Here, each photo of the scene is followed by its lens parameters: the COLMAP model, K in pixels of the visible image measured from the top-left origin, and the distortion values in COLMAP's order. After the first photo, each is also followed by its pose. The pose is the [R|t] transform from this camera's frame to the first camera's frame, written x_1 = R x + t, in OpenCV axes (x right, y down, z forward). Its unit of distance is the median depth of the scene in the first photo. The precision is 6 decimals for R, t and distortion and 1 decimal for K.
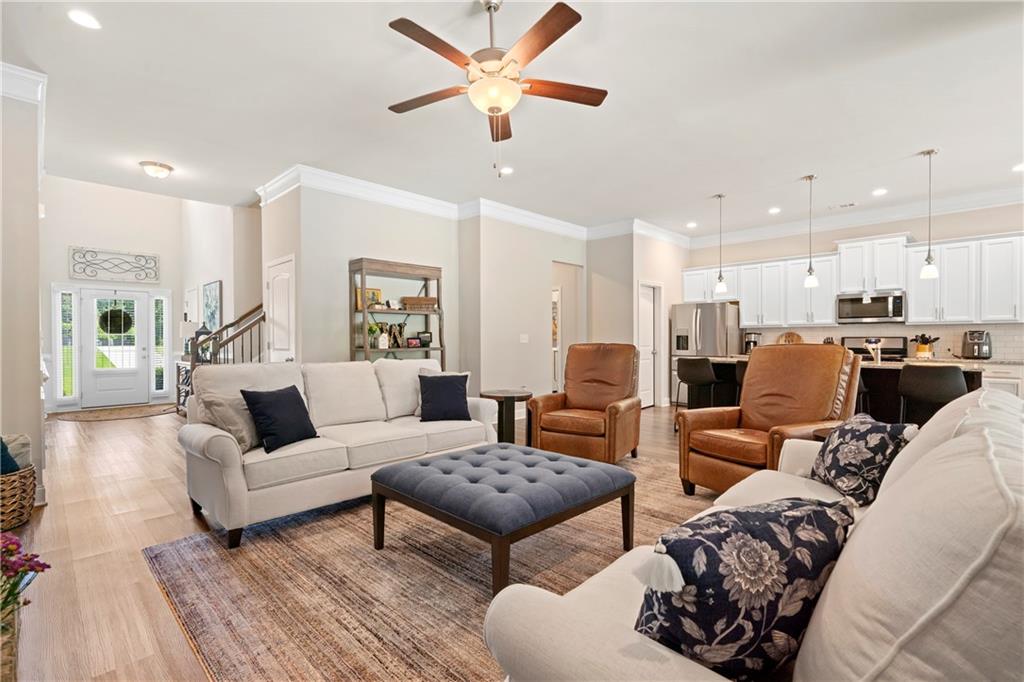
lens RADIAL K [[470.7, 0, 505.1], [0, 470.7, 347.9], [0, 0, 1]] dist [0.001090, 0.000025]
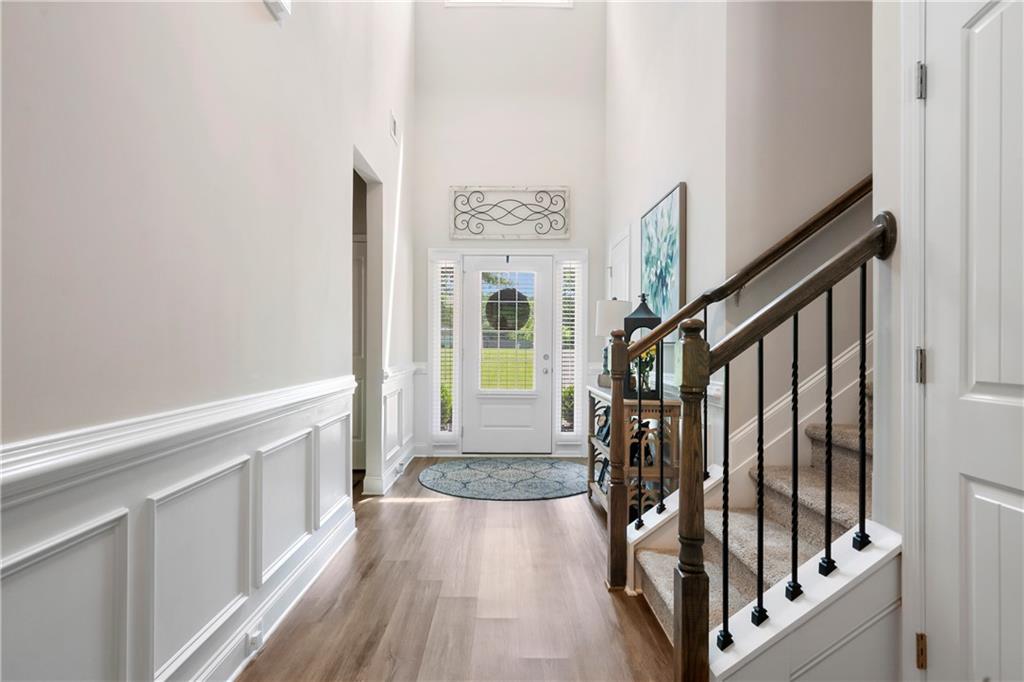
lens RADIAL K [[587.8, 0, 512.0], [0, 587.8, 341.0], [0, 0, 1]] dist [-0.002227, -0.000388]
pose [[0.718648, 0.001422, -0.695372, -0.342400], [-0.016242, 0.999759, -0.014741, -0.006747], [0.695184, 0.021888, 0.718498, 0.519279]]
